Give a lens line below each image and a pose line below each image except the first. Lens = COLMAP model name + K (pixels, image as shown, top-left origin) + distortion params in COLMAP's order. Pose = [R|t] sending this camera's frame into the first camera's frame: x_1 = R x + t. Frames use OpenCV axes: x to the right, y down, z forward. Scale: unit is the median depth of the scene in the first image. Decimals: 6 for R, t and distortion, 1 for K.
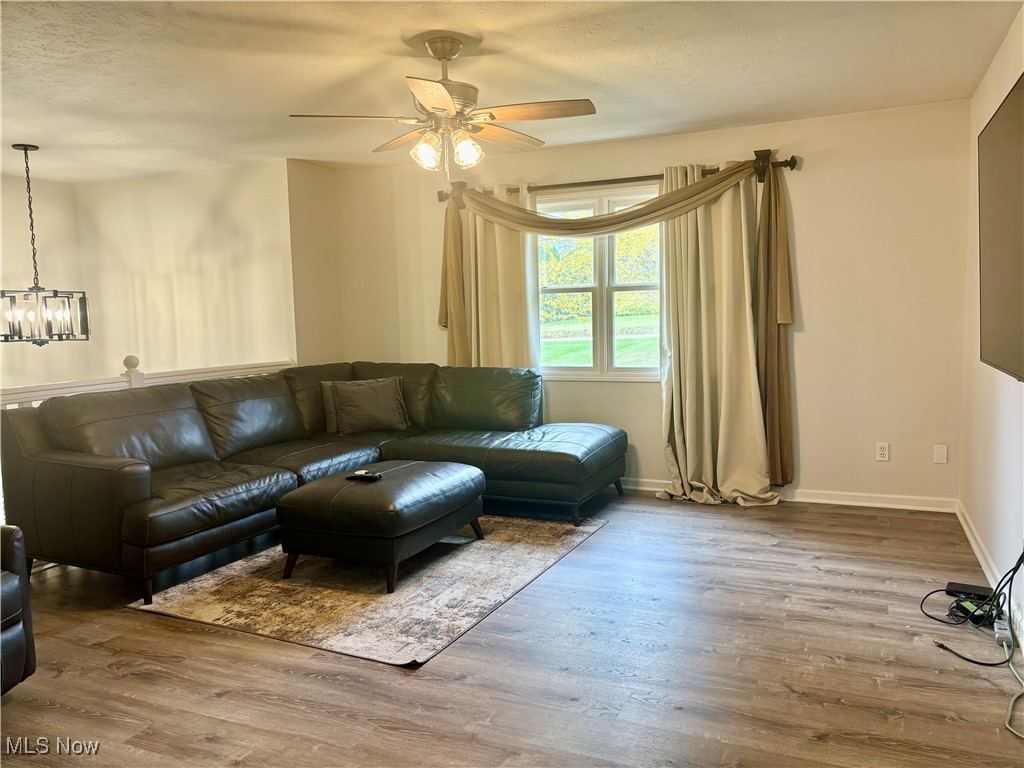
lens RADIAL K [[771.1, 0, 511.9], [0, 771.1, 386.3], [0, 0, 1]] dist [0.038124, -0.042758]
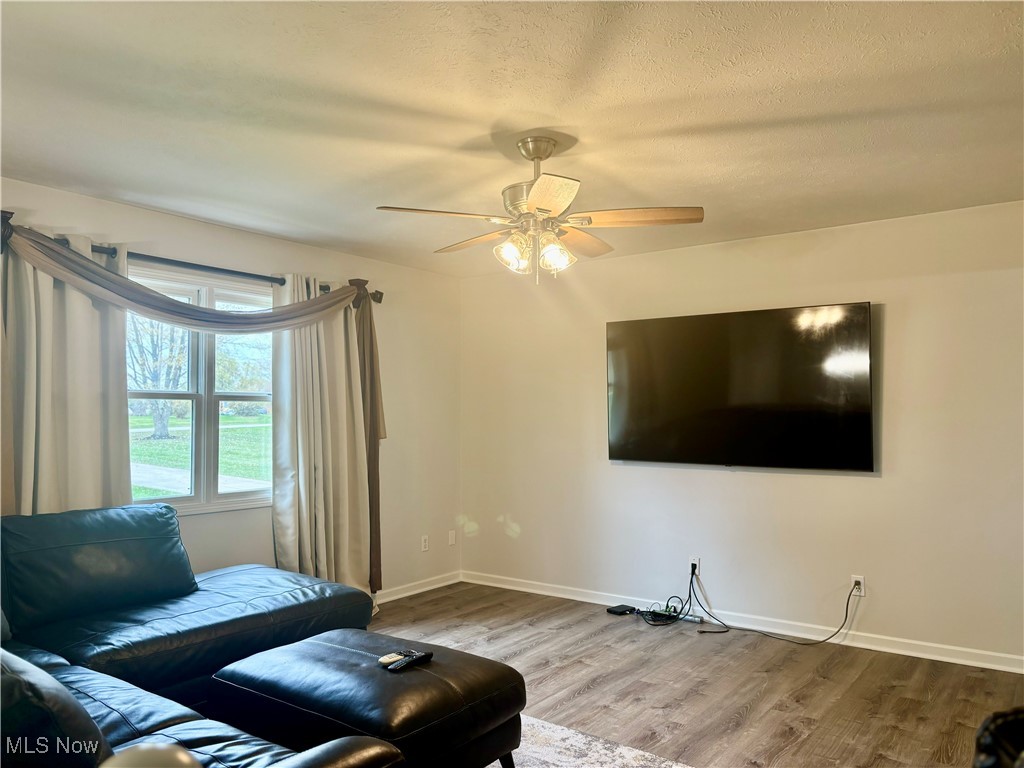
lens RADIAL K [[771.1, 0, 513.5], [0, 771.1, 384.4], [0, 0, 1]] dist [0.038124, -0.042758]
pose [[0.216849, 0.065535, 0.974003, -0.708030], [0.089326, 0.992226, -0.086649, -0.047460], [-0.972110, 0.105794, 0.209310, 0.606492]]
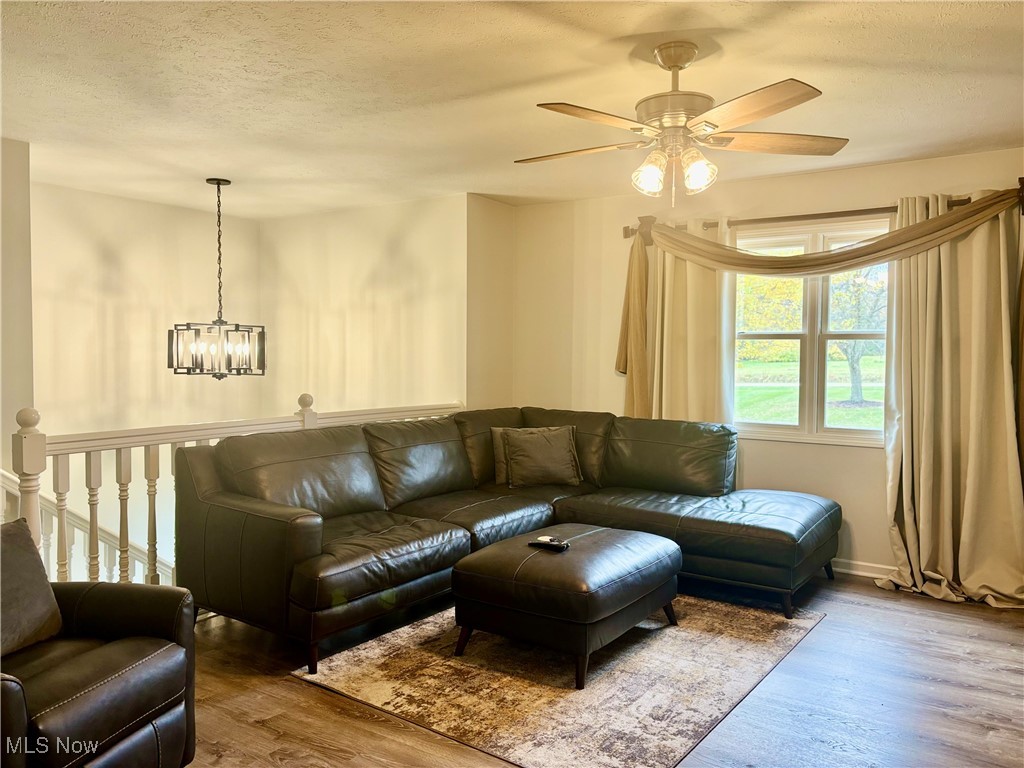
lens RADIAL K [[771.1, 0, 515.1], [0, 771.1, 386.7], [0, 0, 1]] dist [0.038124, -0.042758]
pose [[0.984059, 0.038415, -0.173644, -0.069507], [-0.047307, 0.997757, -0.047363, -0.015020], [0.171435, 0.054822, 0.983669, 0.101651]]
